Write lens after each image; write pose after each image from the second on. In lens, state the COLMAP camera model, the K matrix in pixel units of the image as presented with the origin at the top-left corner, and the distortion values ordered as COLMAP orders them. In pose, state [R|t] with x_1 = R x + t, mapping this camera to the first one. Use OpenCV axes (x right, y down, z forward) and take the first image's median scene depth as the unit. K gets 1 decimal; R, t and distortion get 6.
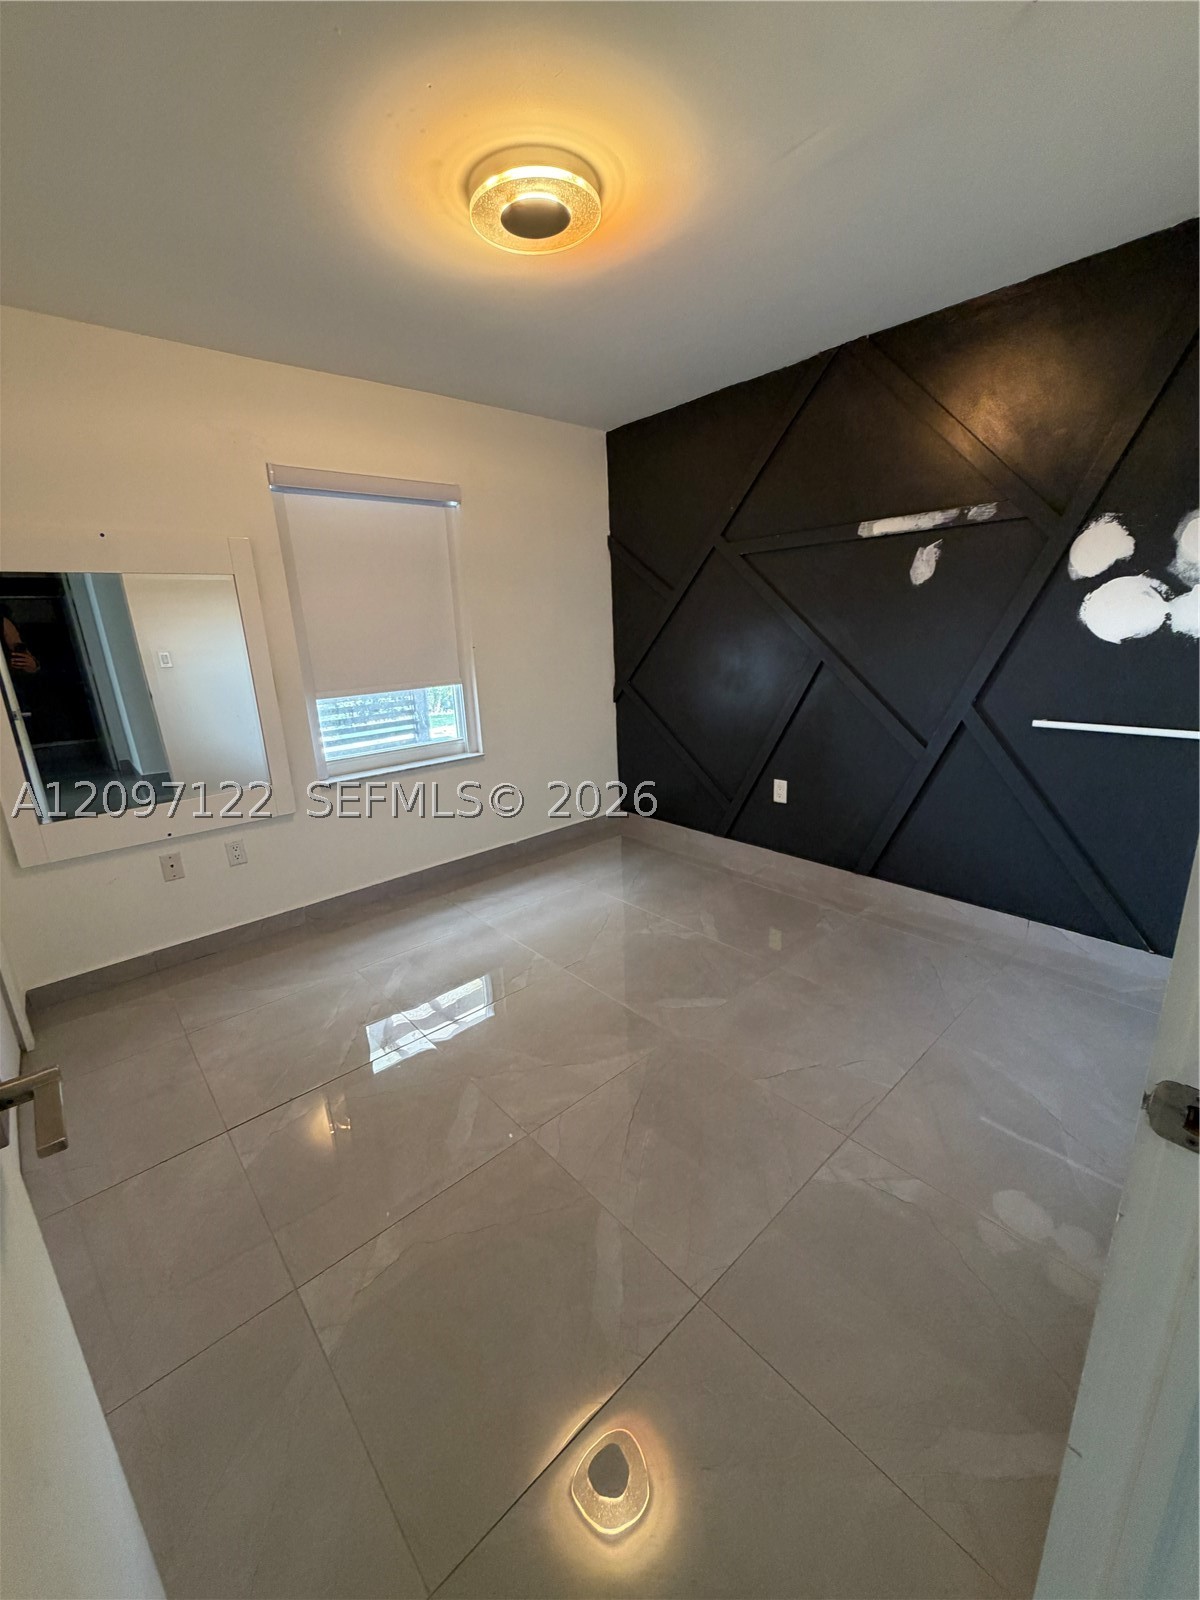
lens RADIAL K [[640.7, 0, 601.9], [0, 640.7, 795.4], [0, 0, 1]] dist [-0.000912, 0.000365]
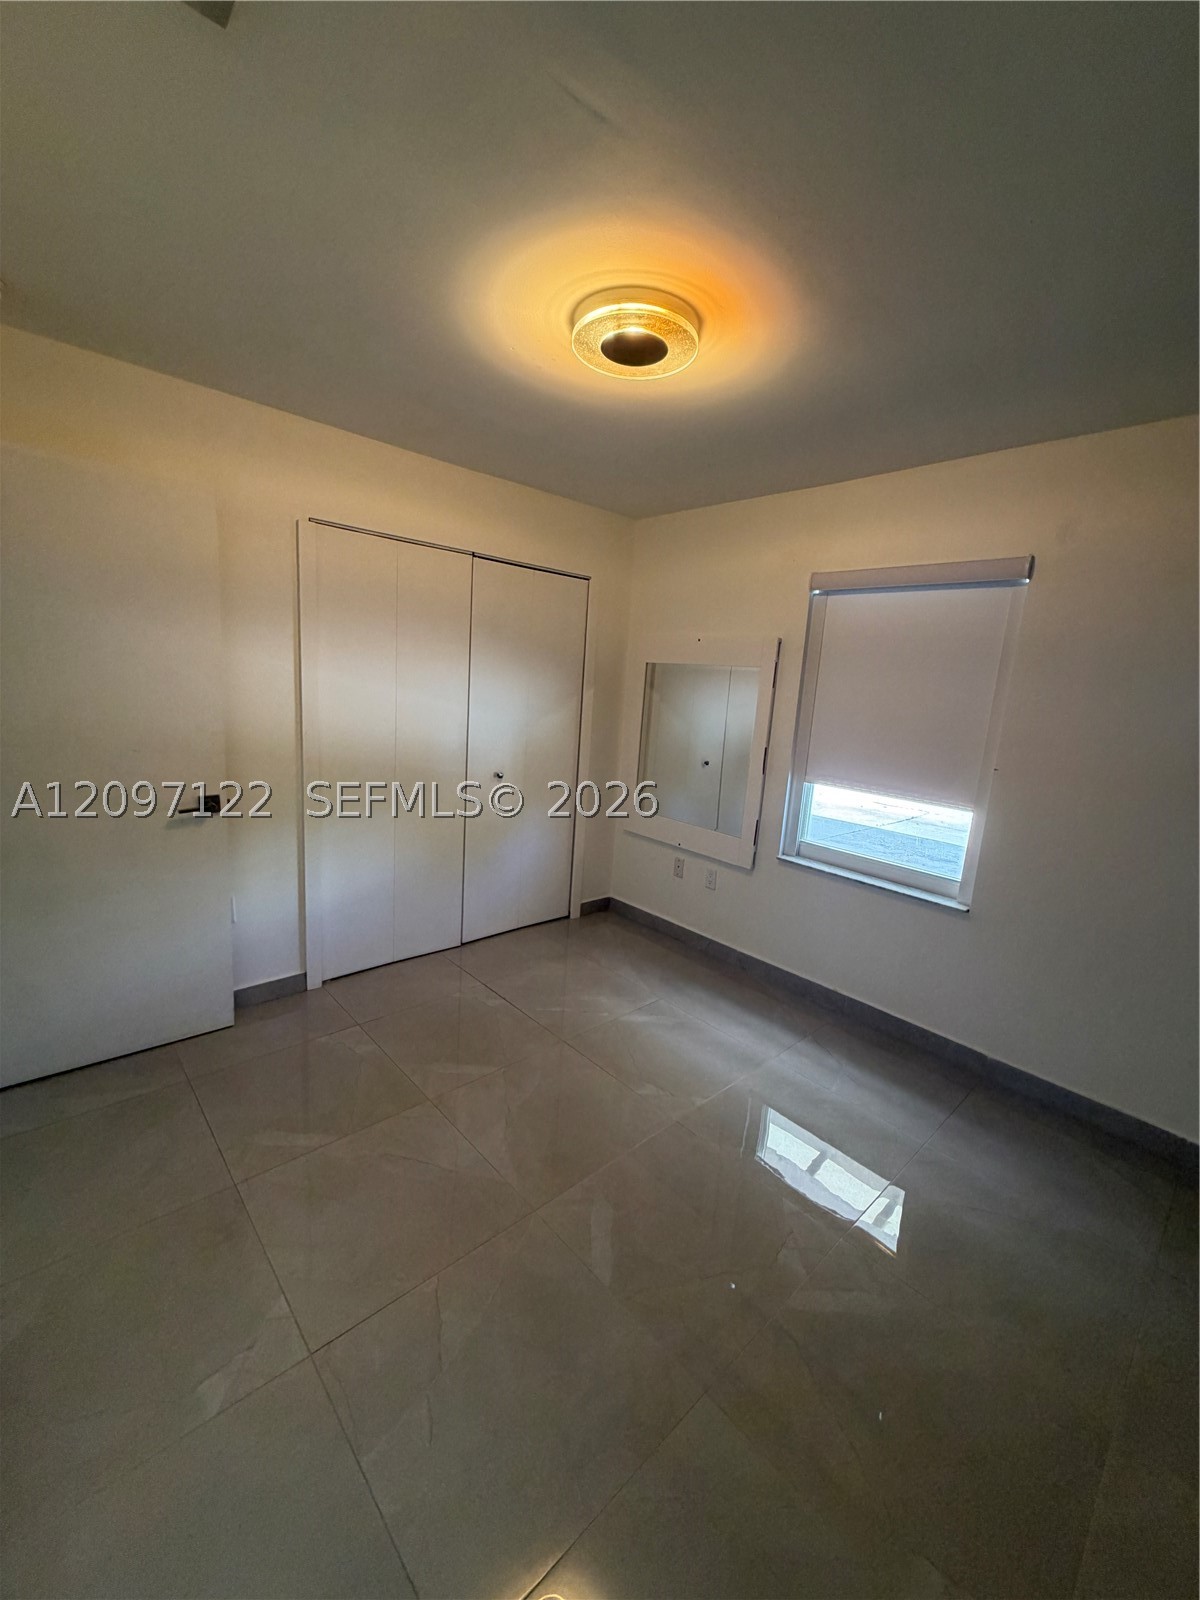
lens RADIAL K [[640.7, 0, 597.5], [0, 640.7, 793.3], [0, 0, 1]] dist [-0.000912, 0.000365]
pose [[0.007665, 0.218069, -0.975903, 0.651058], [-0.327880, 0.922527, 0.203566, -0.261989], [0.944688, 0.318419, 0.078572, 0.667301]]
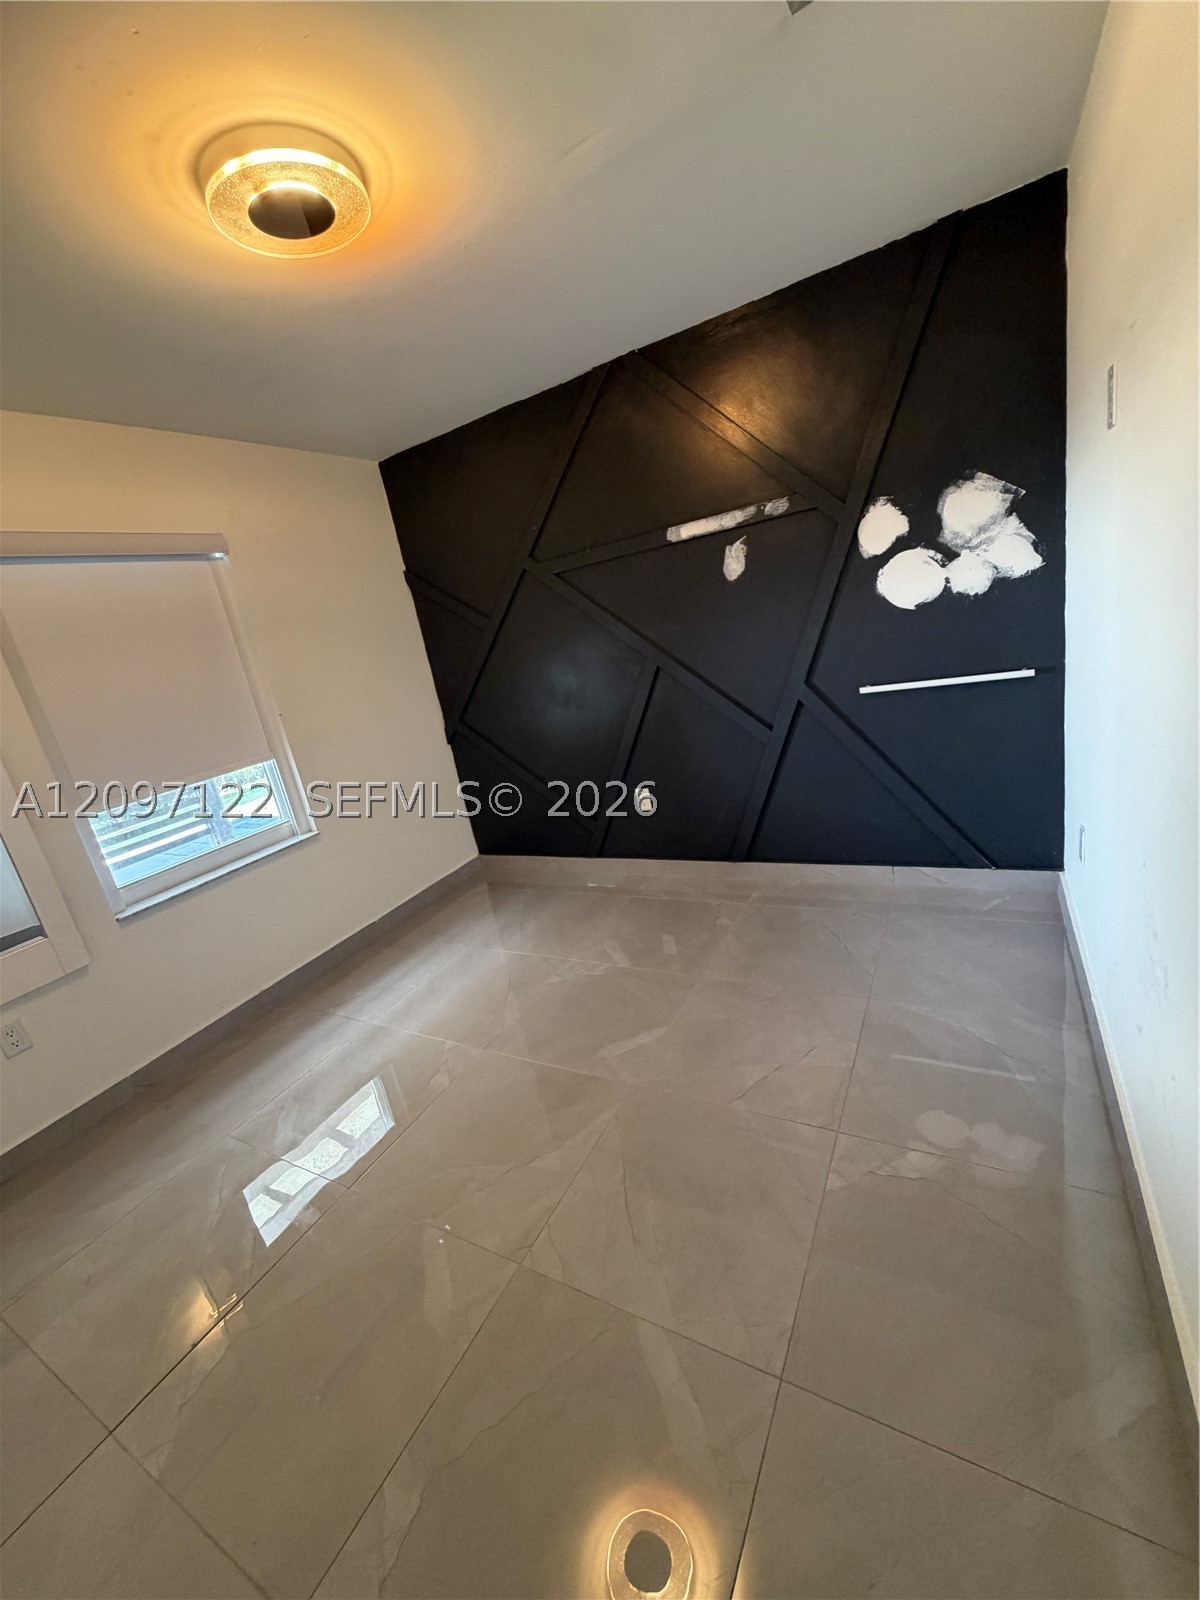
lens RADIAL K [[640.7, 0, 602.3], [0, 640.7, 795.5], [0, 0, 1]] dist [-0.000912, 0.000365]
pose [[0.934891, -0.217183, 0.280730, -0.076432], [0.226148, 0.974093, 0.000474, -0.035007], [-0.273560, 0.063044, 0.959787, 0.074303]]
